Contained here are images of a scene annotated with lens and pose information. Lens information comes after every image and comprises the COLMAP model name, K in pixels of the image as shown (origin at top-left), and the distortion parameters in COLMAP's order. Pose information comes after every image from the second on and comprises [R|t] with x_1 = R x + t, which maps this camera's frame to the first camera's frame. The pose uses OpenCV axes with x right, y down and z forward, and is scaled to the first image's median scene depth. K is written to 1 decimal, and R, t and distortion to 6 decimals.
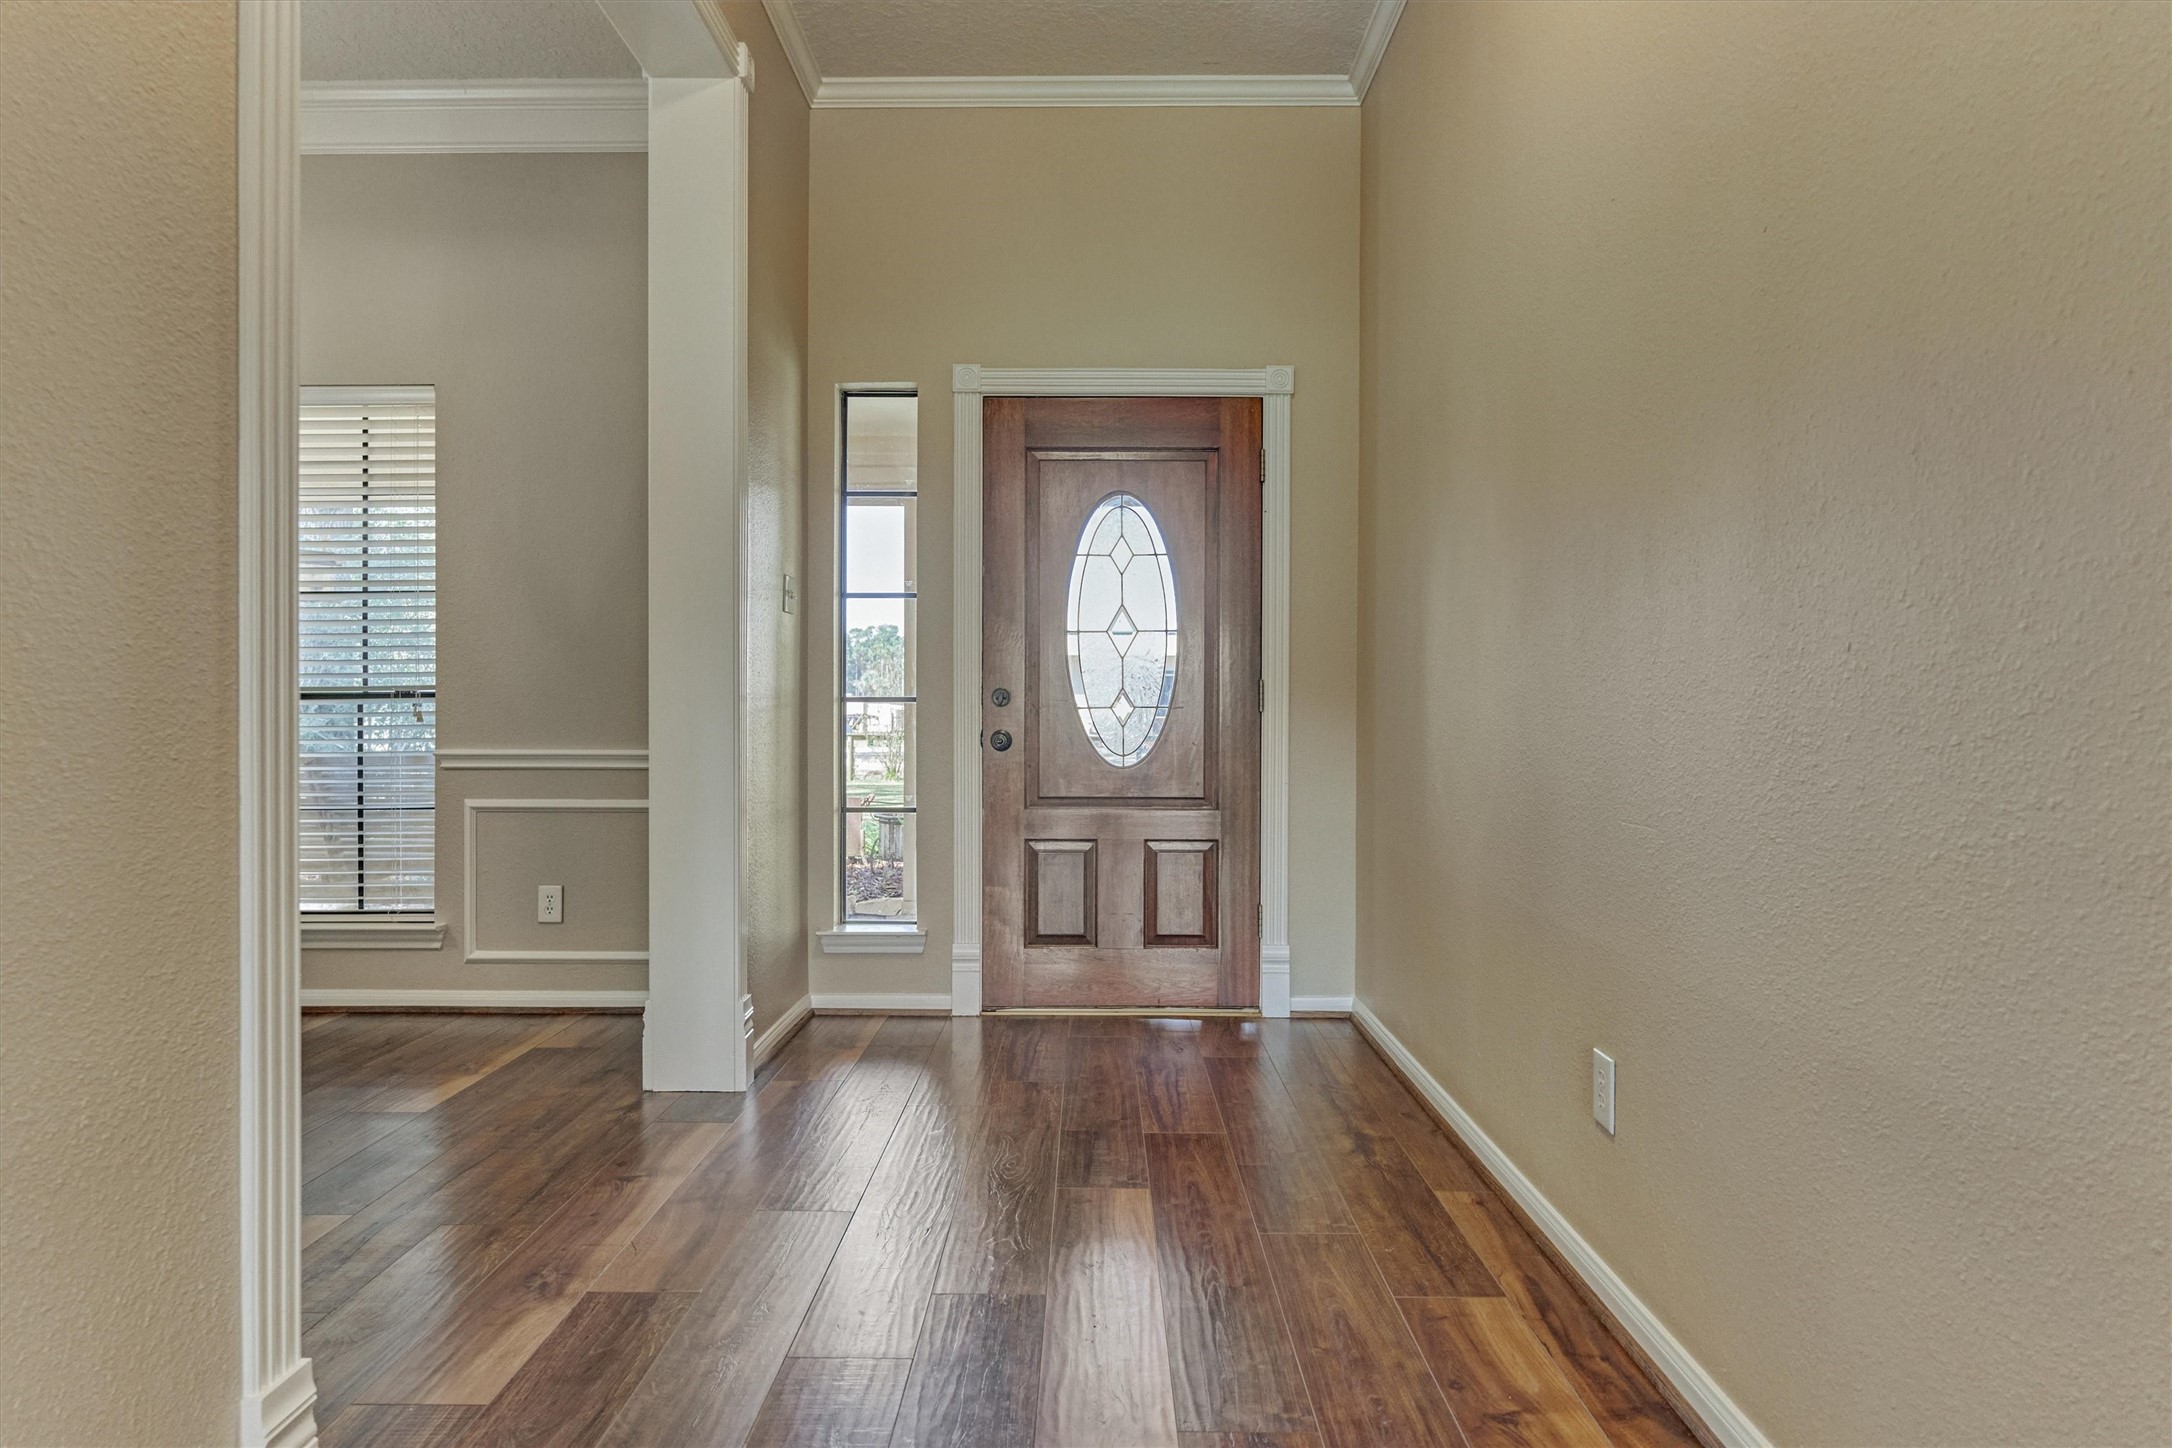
lens RADIAL K [[967.7, 0, 1086.0], [0, 967.7, 724.0], [0, 0, 1]] dist [0.002252, 0.000152]
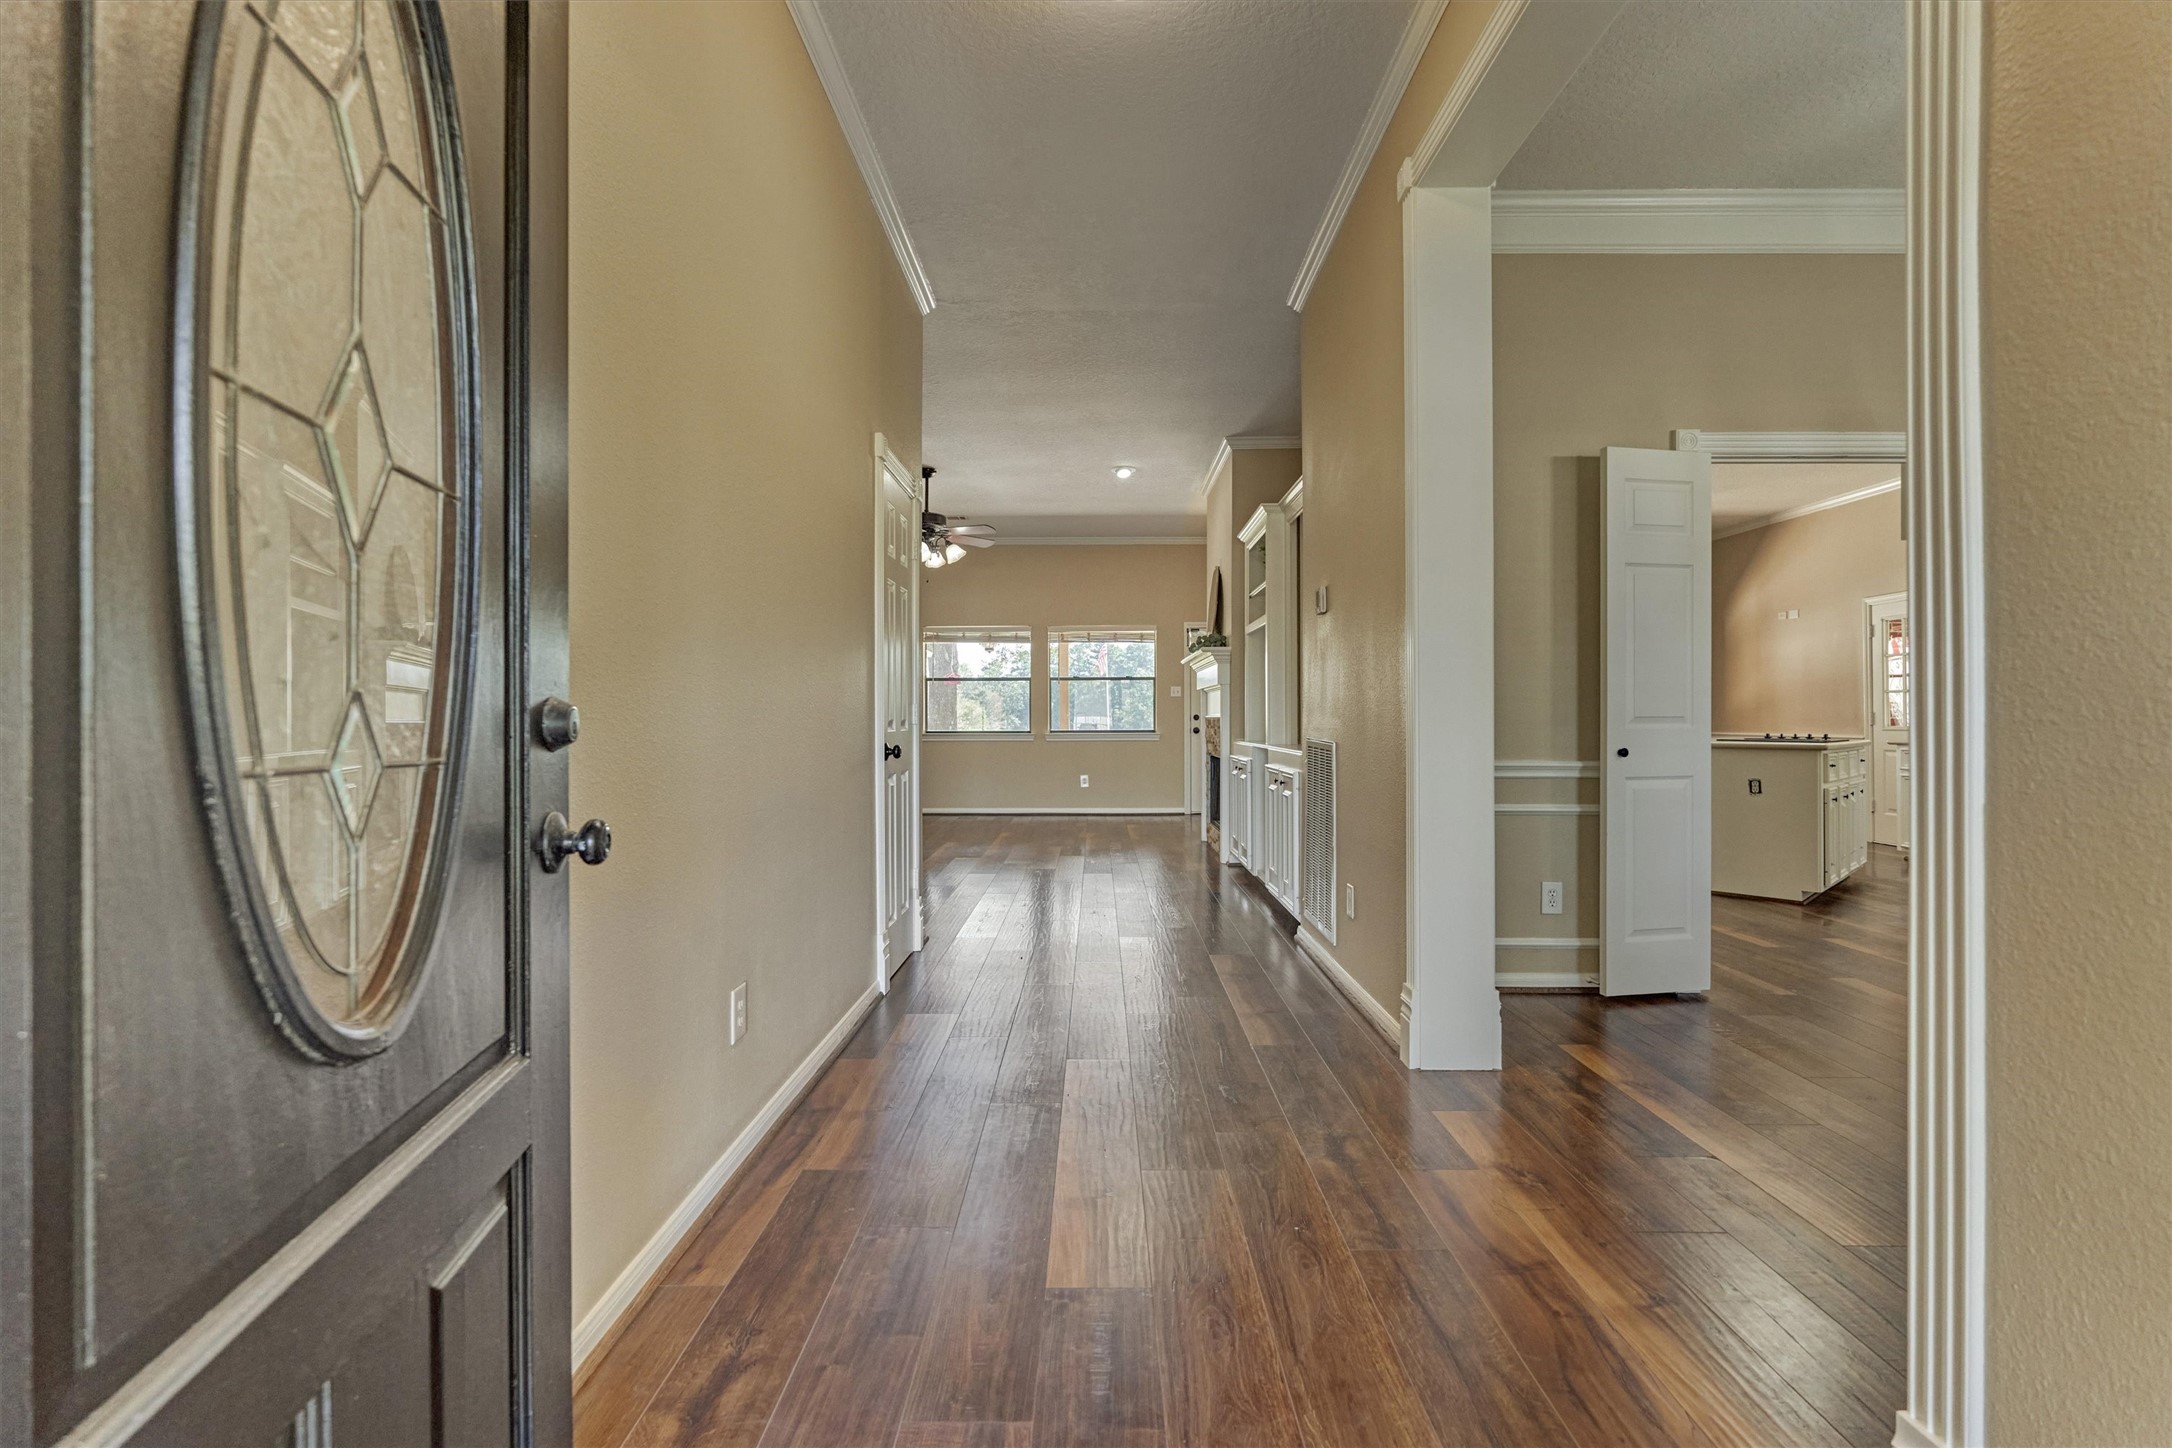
lens RADIAL K [[967.7, 0, 1086.0], [0, 967.7, 724.0], [0, 0, 1]] dist [0.002252, 0.000152]
pose [[-0.999993, 0.000241, -0.003607, 0.032347], [0.000183, 0.999869, 0.016195, -0.049103], [0.003610, 0.016194, -0.999862, 1.933066]]
